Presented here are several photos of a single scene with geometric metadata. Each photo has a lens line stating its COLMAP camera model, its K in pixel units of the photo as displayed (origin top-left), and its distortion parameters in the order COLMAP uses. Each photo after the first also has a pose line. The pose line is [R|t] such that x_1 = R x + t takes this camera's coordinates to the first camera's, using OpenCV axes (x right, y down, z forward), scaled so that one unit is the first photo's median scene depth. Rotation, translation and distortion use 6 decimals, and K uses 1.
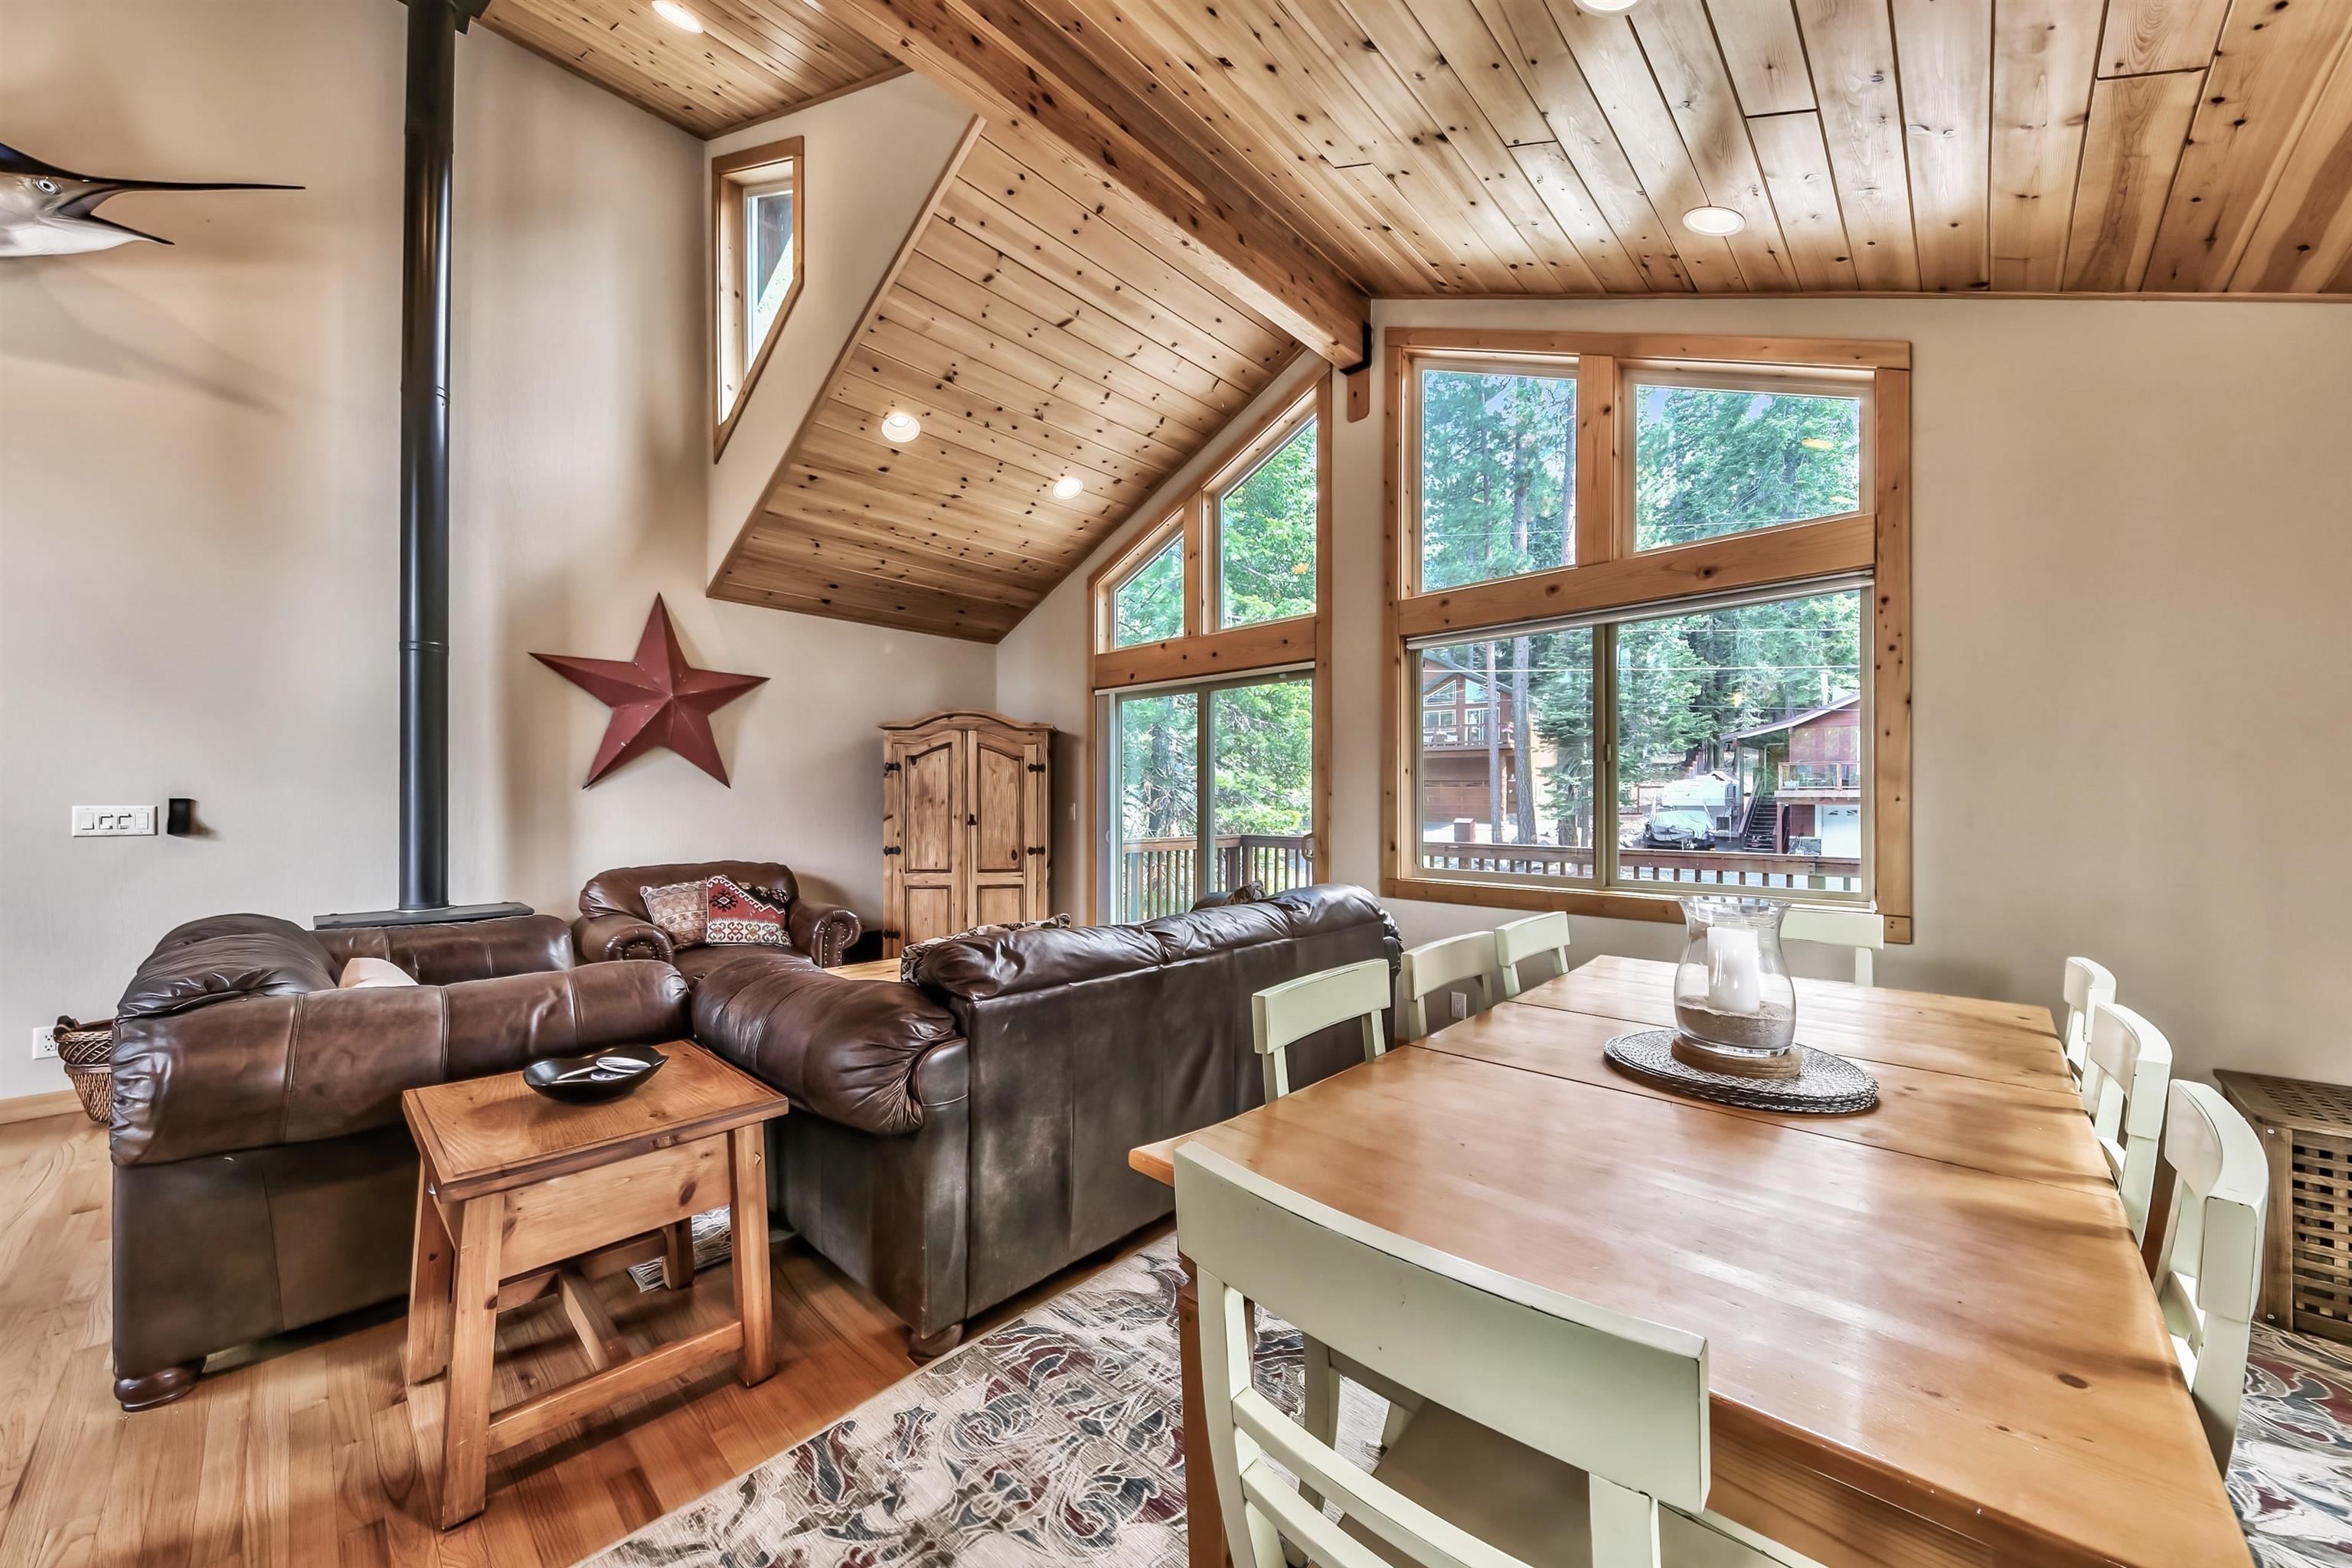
lens RADIAL K [[821.6, 0, 1173.8], [0, 821.6, 795.6], [0, 0, 1]] dist [0.024280, -0.008939]
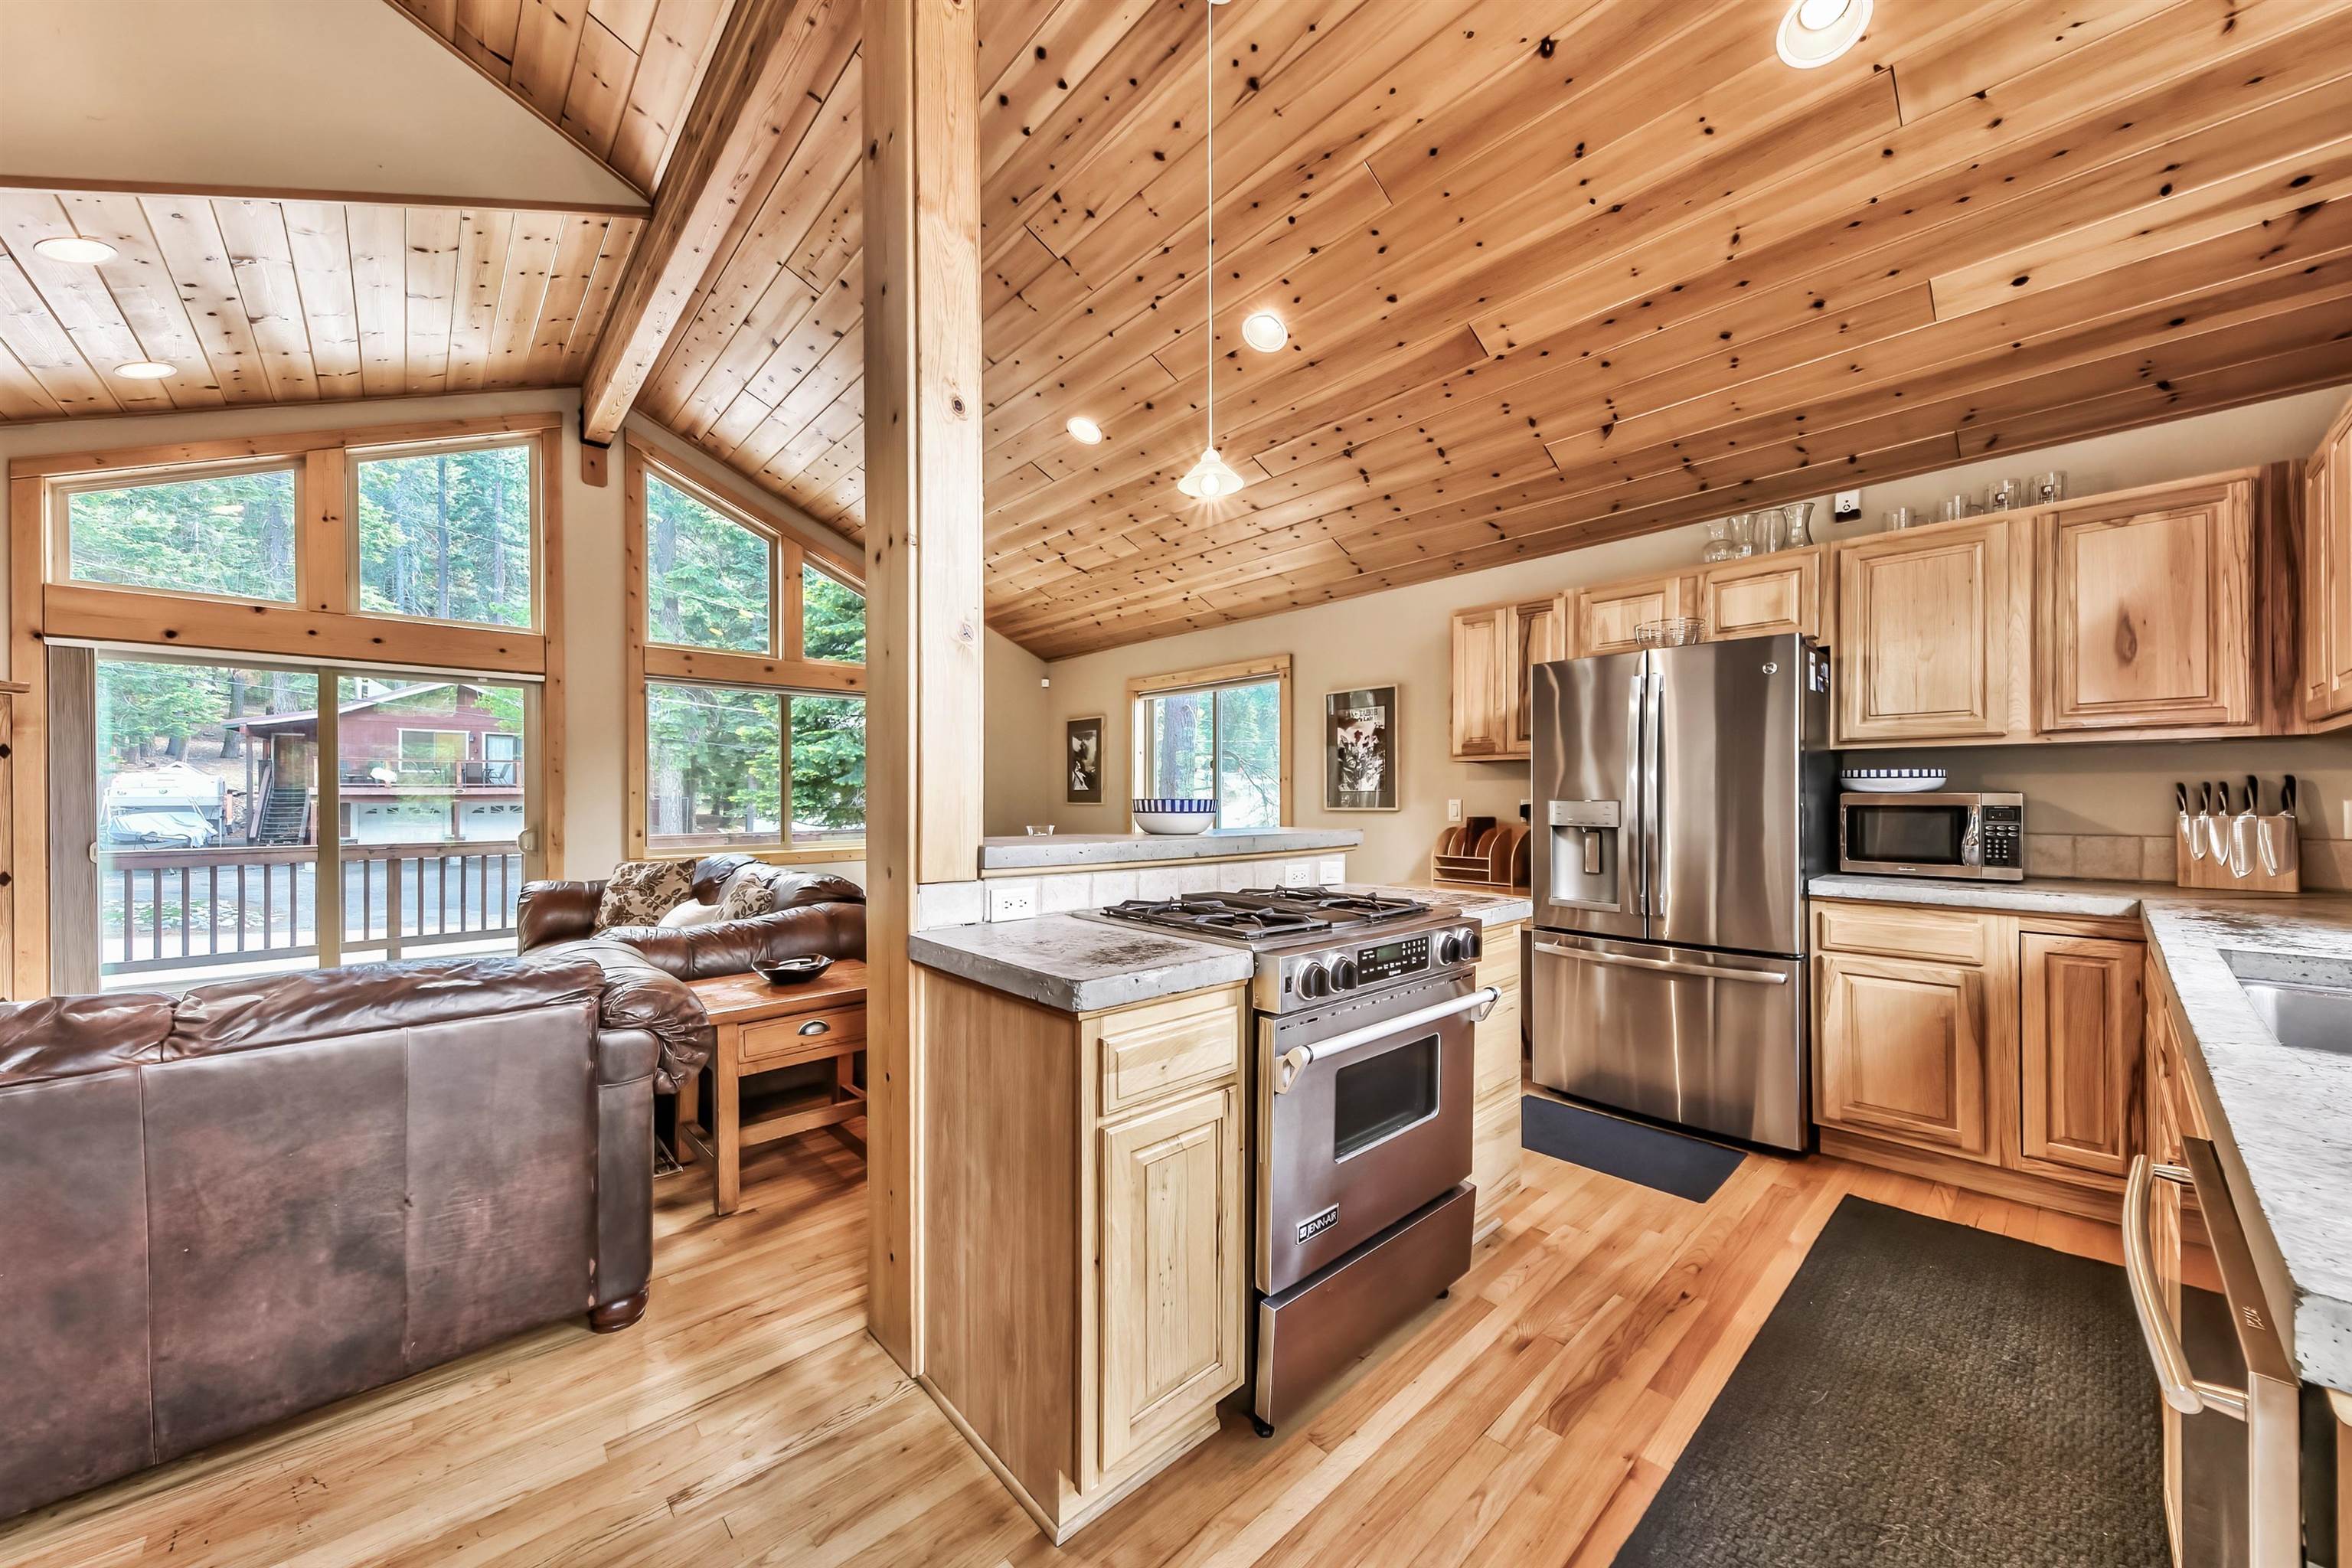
lens RADIAL K [[821.6, 0, 1173.8], [0, 821.6, 795.6], [0, 0, 1]] dist [0.024280, -0.008939]
pose [[0.066963, -0.001683, 0.997754, -0.769588], [-0.001398, 0.999997, 0.001780, 0.000063], [-0.997754, -0.001514, 0.066960, 0.051838]]
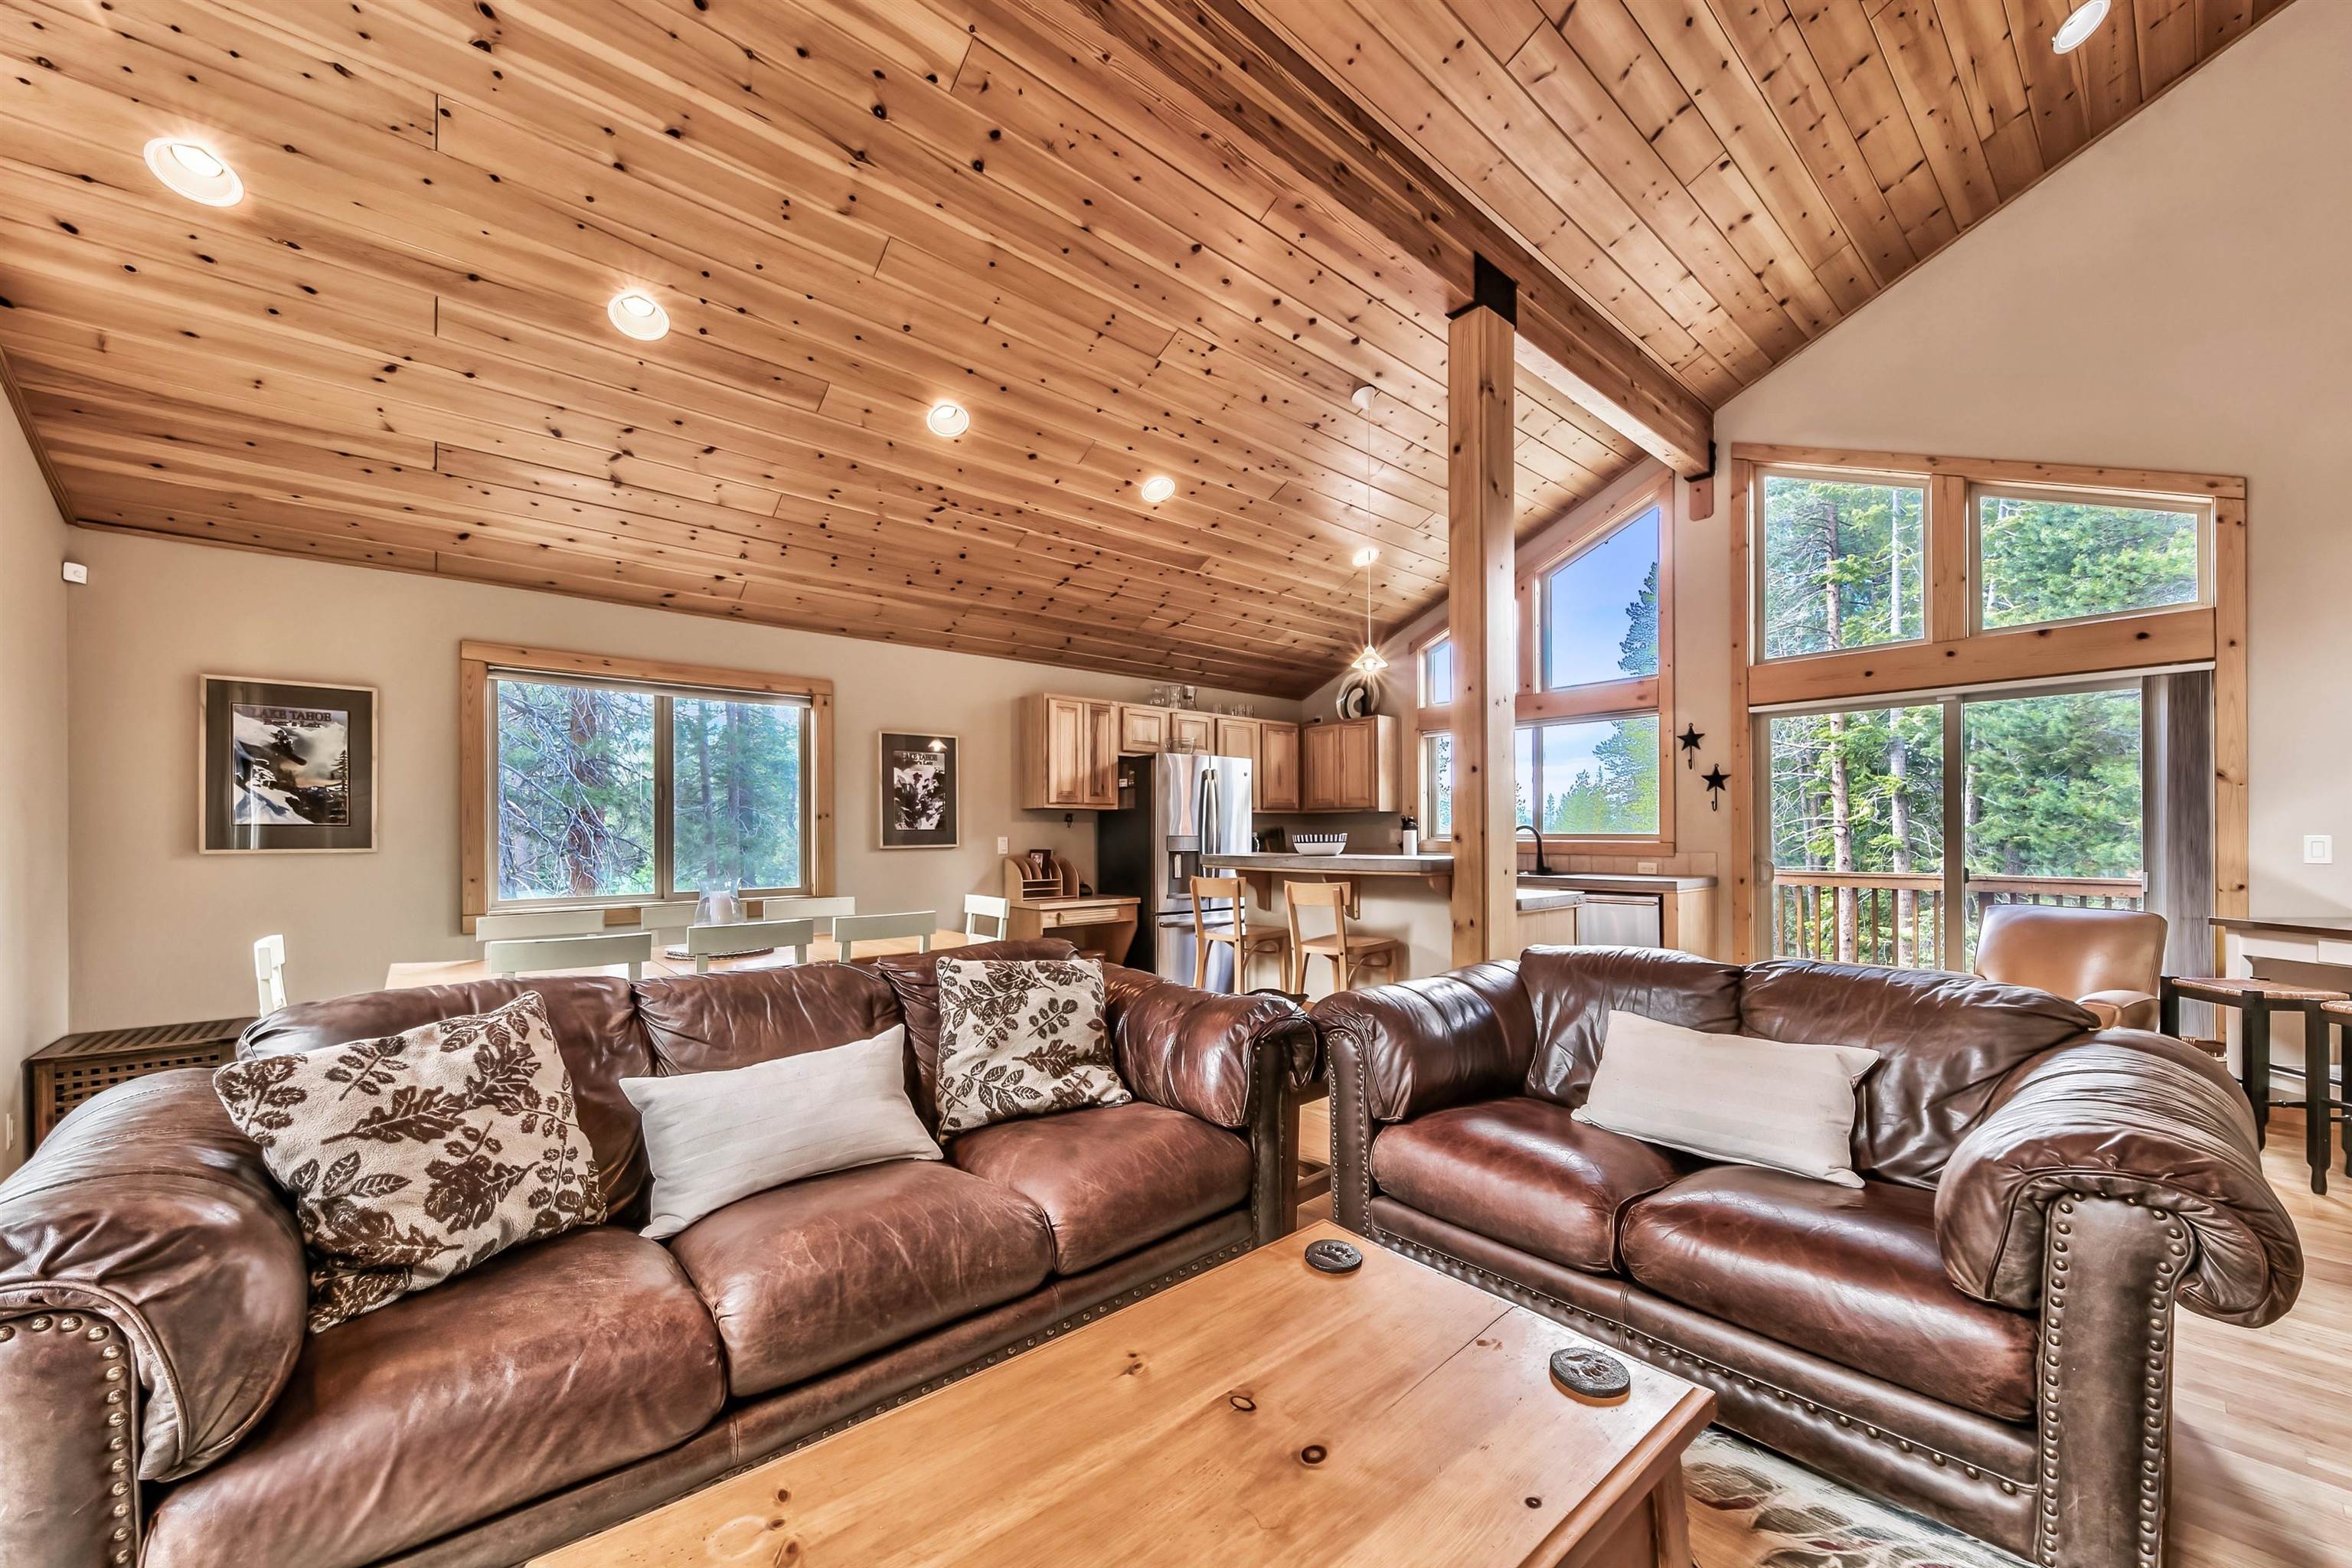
lens RADIAL K [[864.5, 0, 1185.1], [0, 864.5, 829.5], [0, 0, 1]] dist [0.000342, -0.000119]
pose [[-0.994444, 0.001501, 0.105252, -0.253345], [0.000858, 0.999981, -0.006154, 0.002513], [-0.105259, -0.006029, -0.994427, 0.907428]]
